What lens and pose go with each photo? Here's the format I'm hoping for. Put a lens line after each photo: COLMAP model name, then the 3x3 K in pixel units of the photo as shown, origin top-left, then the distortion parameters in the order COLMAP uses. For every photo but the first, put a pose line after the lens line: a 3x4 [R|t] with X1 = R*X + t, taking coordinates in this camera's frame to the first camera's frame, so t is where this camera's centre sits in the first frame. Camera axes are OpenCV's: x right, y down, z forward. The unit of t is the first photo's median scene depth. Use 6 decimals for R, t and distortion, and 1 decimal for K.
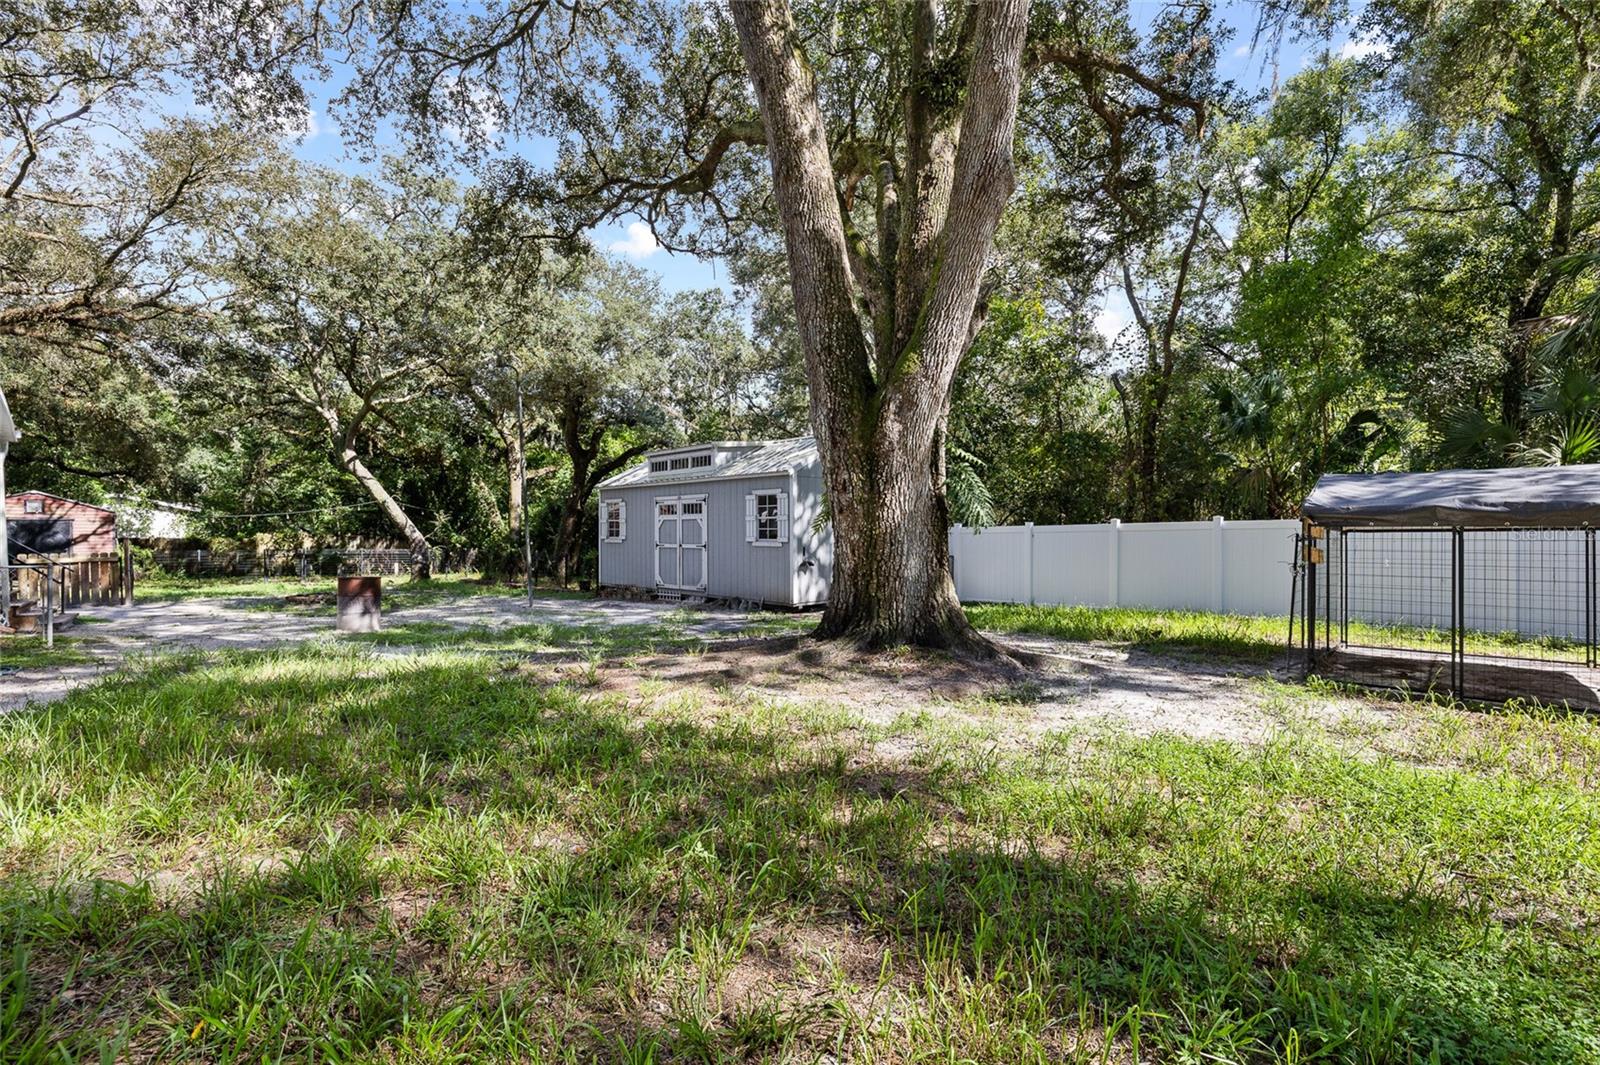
lens RADIAL K [[712.3, 0, 800.5], [0, 712.3, 533.4], [0, 0, 1]] dist [-0.002697, -0.001776]
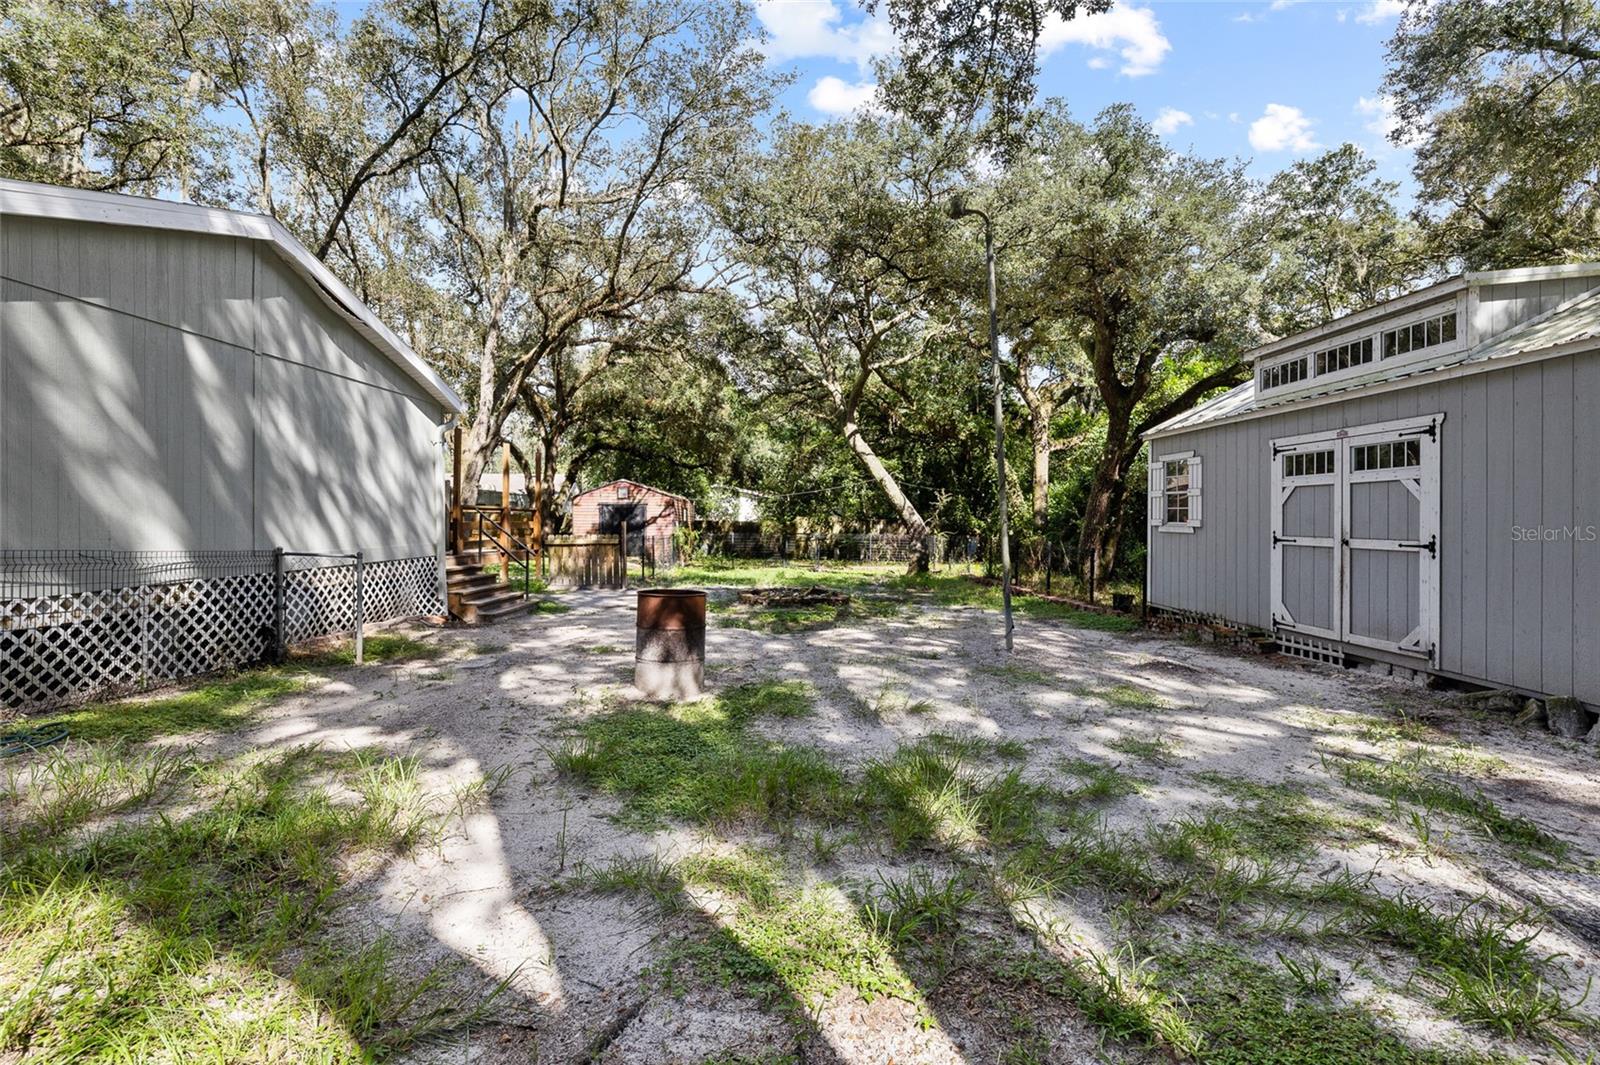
lens RADIAL K [[712.3, 0, 789.1], [0, 712.3, 524.8], [0, 0, 1]] dist [-0.002697, -0.001776]
pose [[0.733124, 0.009520, -0.680029, -0.078943], [-0.004084, 0.999946, 0.009596, 0.002175], [0.680083, -0.004258, 0.733123, 0.288795]]
